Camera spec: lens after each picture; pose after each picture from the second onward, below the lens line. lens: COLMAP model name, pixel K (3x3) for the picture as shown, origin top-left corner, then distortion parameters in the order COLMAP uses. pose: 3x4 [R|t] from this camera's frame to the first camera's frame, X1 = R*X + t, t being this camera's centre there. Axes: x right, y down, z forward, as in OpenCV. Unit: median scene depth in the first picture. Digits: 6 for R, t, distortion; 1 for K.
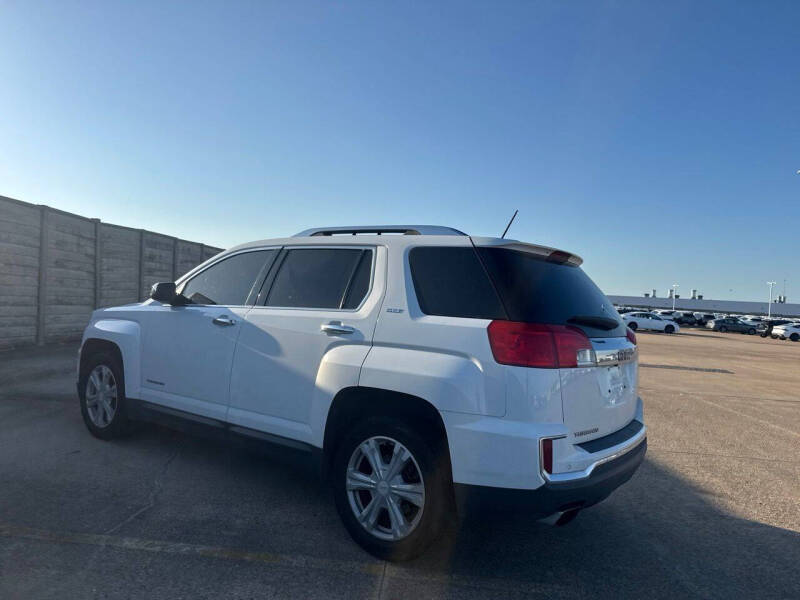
lens RADIAL K [[566.4, 0, 391.8], [0, 566.4, 298.1], [0, 0, 1]] dist [0.047170, -0.066840]
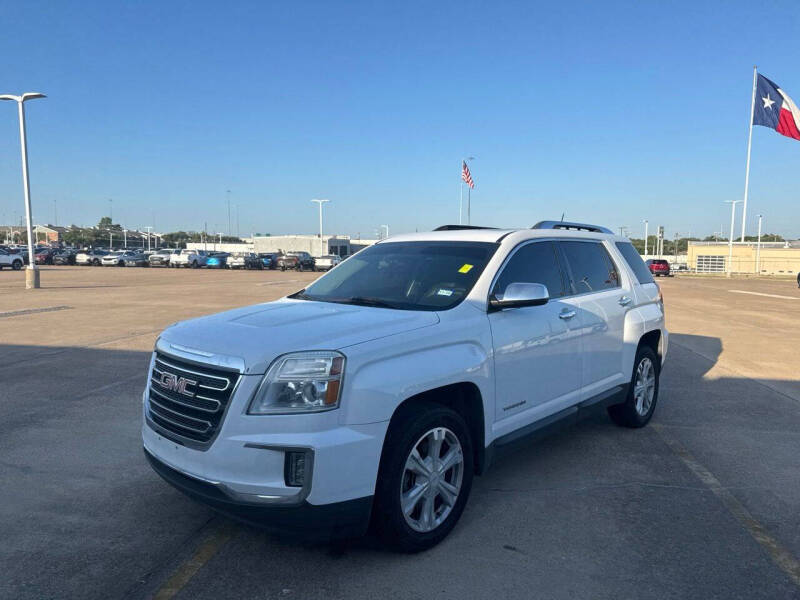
lens RADIAL K [[566.4, 0, 397.5], [0, 566.4, 303.8], [0, 0, 1]] dist [0.047170, -0.066840]
pose [[0.091969, -0.148421, 0.984638, -1.548015], [-0.009598, 0.988651, 0.149923, -0.148752], [-0.995716, -0.023239, 0.089501, 1.412202]]
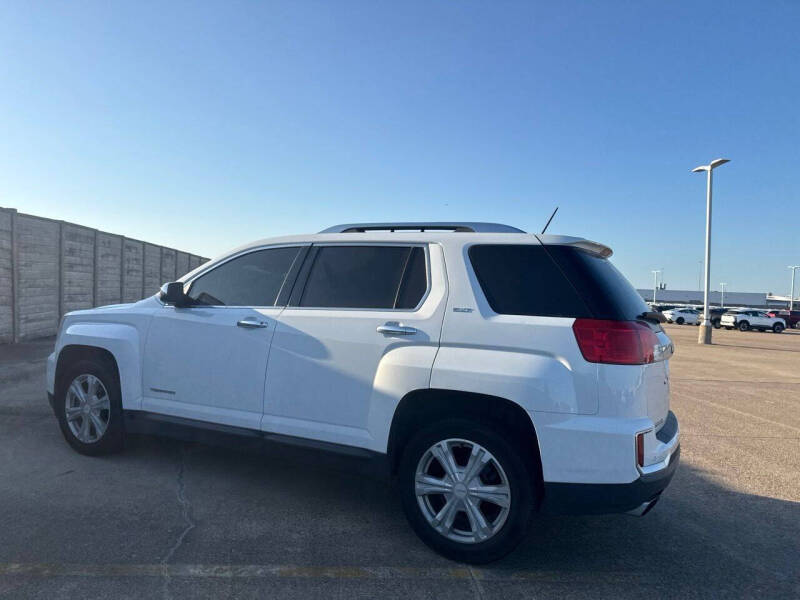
lens RADIAL K [[566.4, 0, 392.1], [0, 566.4, 299.7], [0, 0, 1]] dist [0.047170, -0.066840]
pose [[0.986448, -0.016832, 0.163211, -0.253756], [0.013814, 0.999712, 0.019614, -0.015601], [-0.163494, -0.017093, 0.986396, 0.047810]]
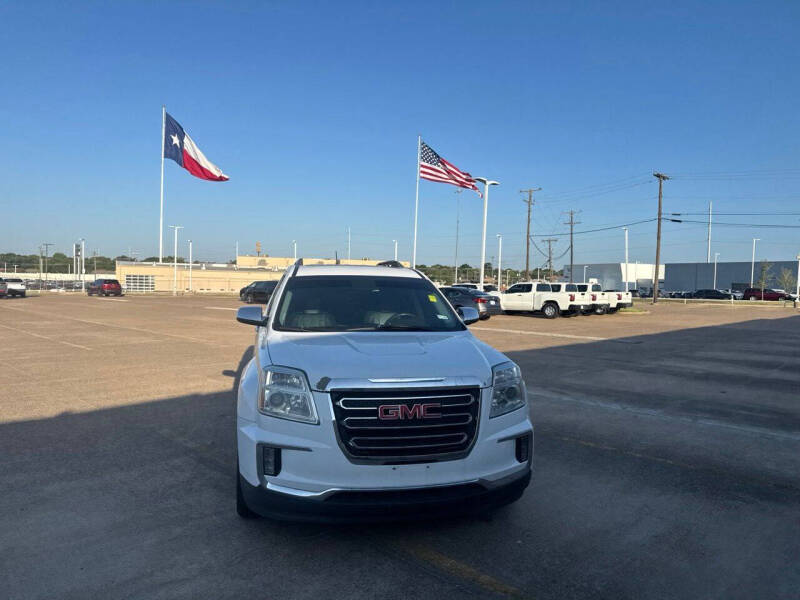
lens RADIAL K [[566.4, 0, 396.0], [0, 566.4, 293.4], [0, 0, 1]] dist [0.047170, -0.066840]
pose [[-0.760284, -0.090623, 0.643239, -1.320092], [-0.068550, 0.995885, 0.059282, -0.145948], [-0.645964, 0.000977, -0.763367, 2.539708]]
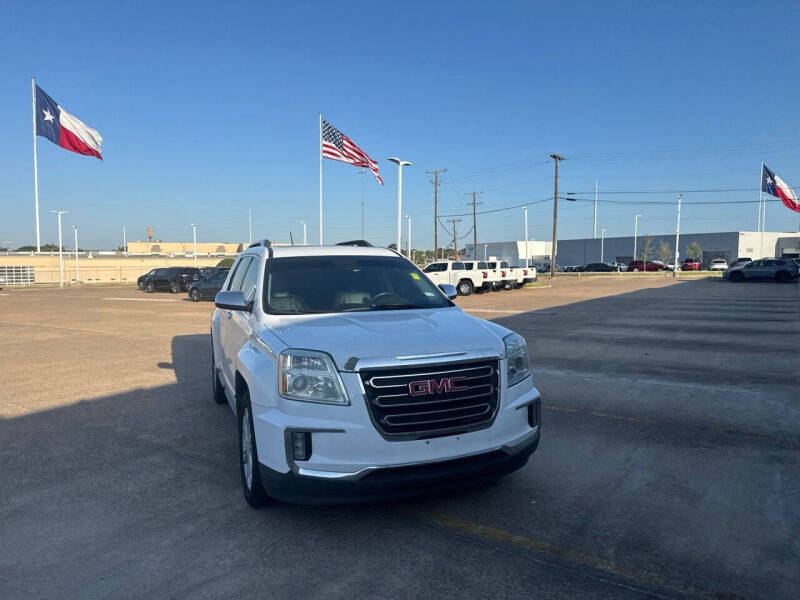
lens RADIAL K [[566.4, 0, 402.7], [0, 566.4, 300.0], [0, 0, 1]] dist [0.047170, -0.066840]
pose [[-0.864852, -0.084311, 0.494897, -1.158051], [-0.044187, 0.994755, 0.092248, -0.125110], [-0.500079, 0.057912, -0.864041, 2.647007]]
